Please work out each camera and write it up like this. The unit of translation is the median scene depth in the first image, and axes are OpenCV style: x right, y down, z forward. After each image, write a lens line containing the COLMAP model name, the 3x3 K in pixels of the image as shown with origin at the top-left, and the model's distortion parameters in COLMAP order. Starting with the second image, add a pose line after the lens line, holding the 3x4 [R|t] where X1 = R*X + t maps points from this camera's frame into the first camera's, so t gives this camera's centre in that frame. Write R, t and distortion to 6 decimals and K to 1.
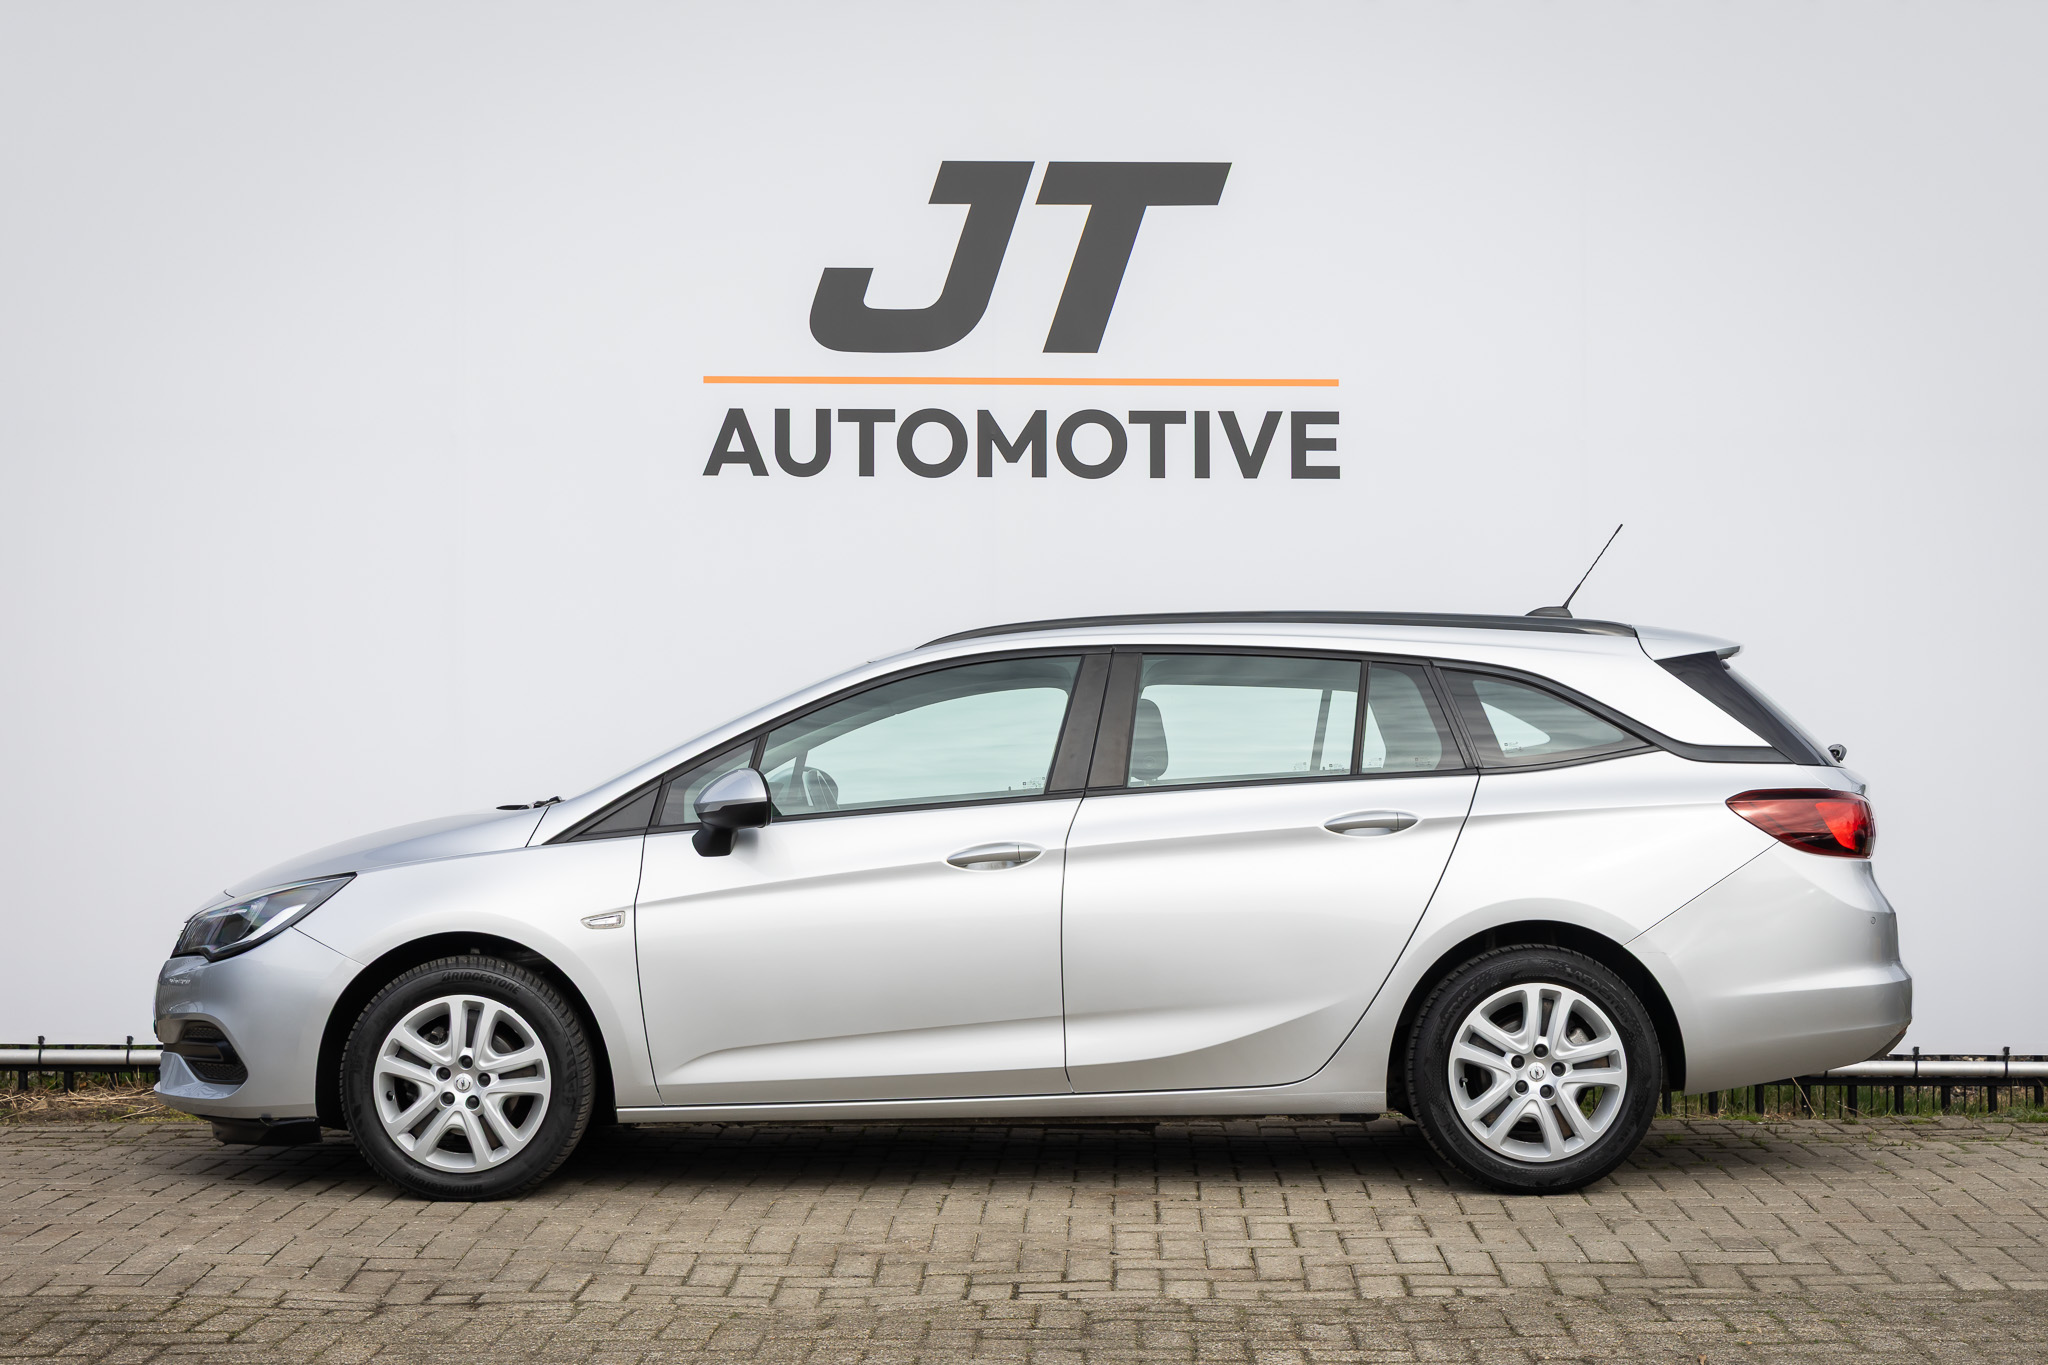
lens RADIAL K [[3313.4, 0, 1024.0], [0, 3313.4, 682.5], [0, 0, 1]] dist [0.019082, 0.002287]
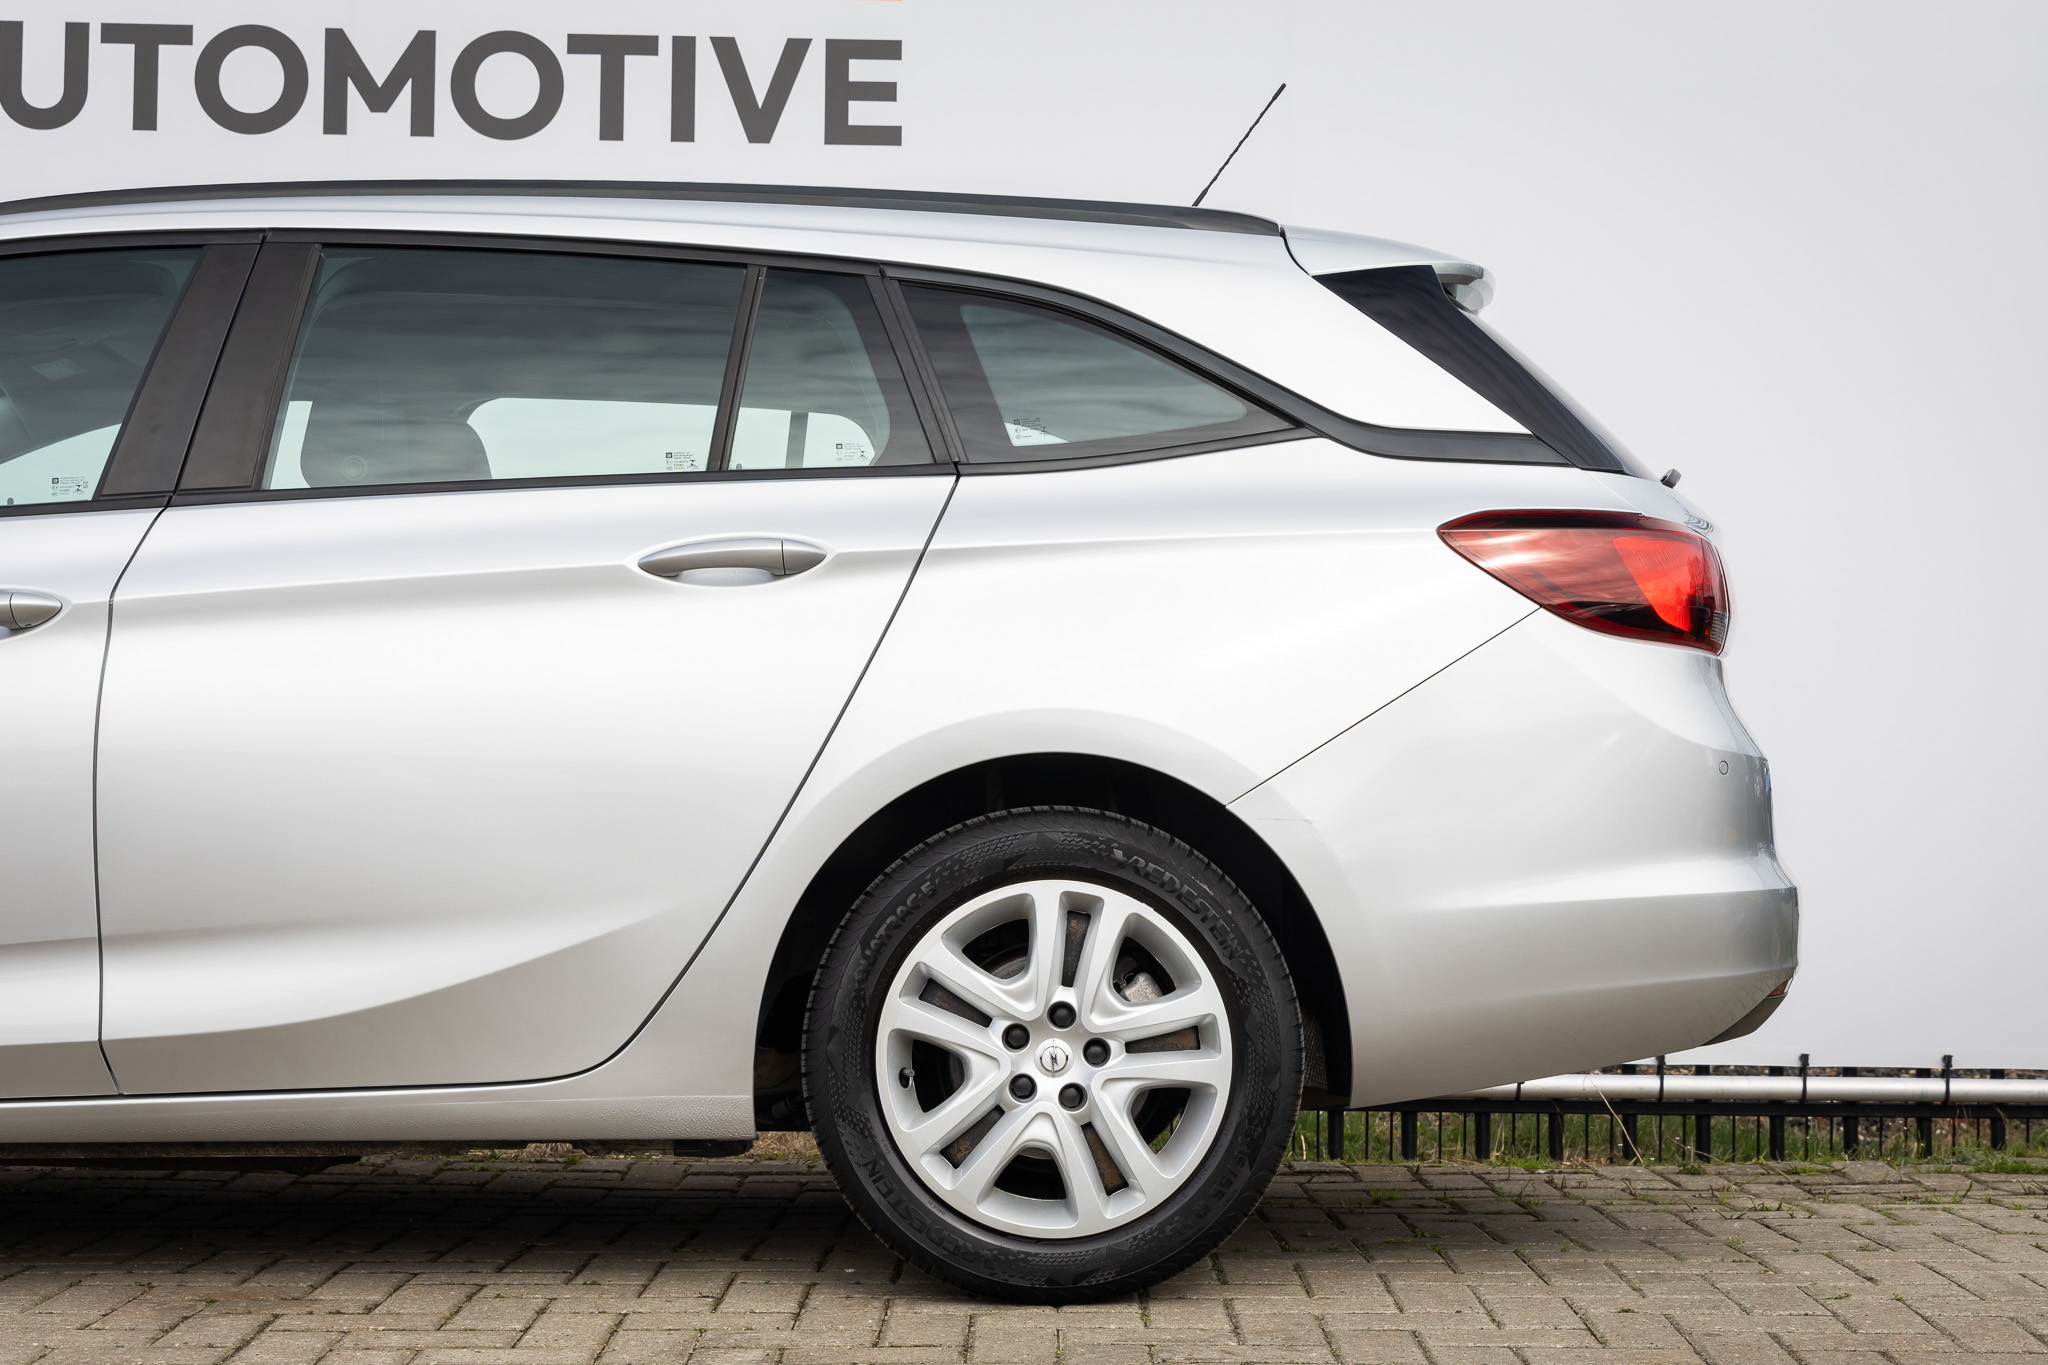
lens RADIAL K [[3239.2, 0, 1024.0], [0, 3239.2, 682.5], [0, 0, 1]] dist [0.001805, 0.075721]
pose [[0.999605, 0.010249, 0.026166, 0.132028], [-0.009637, 0.999680, -0.023379, 0.069808], [-0.026398, 0.023117, 0.999384, 0.492344]]
